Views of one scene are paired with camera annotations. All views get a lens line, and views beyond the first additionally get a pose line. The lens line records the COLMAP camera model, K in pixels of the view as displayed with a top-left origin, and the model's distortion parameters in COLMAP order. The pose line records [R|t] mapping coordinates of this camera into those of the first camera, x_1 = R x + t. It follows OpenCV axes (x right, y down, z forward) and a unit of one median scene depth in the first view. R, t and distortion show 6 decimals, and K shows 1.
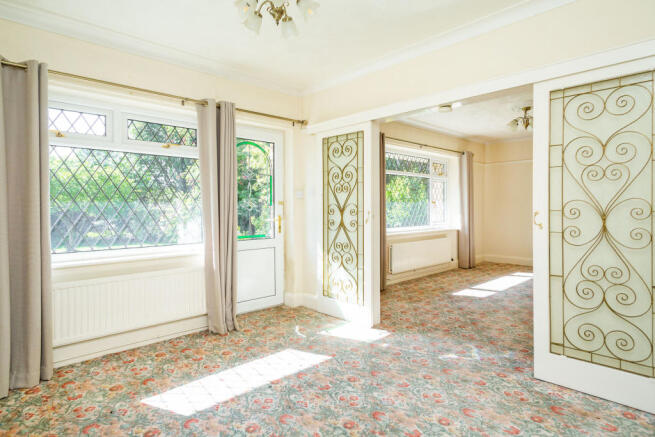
lens RADIAL K [[372.3, 0, 331.2], [0, 372.3, 214.6], [0, 0, 1]] dist [0.036698, -0.002556]
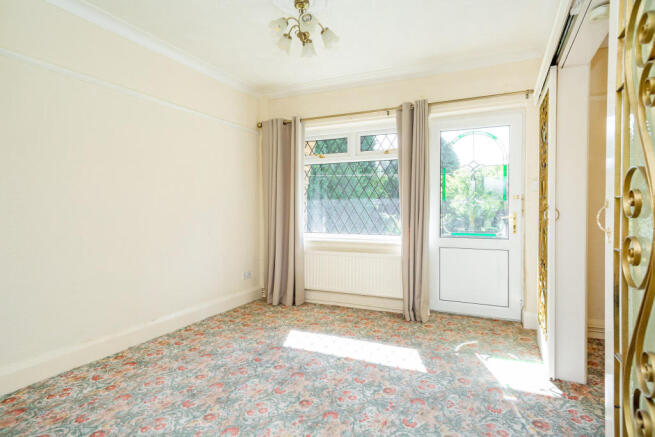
lens RADIAL K [[372.3, 0, 331.7], [0, 372.3, 215.4], [0, 0, 1]] dist [0.036698, -0.002556]
pose [[0.355170, 0.012680, -0.934716, 0.669536], [-0.023411, 0.999715, 0.004666, 0.020346], [0.934509, 0.020225, 0.355365, 0.443596]]
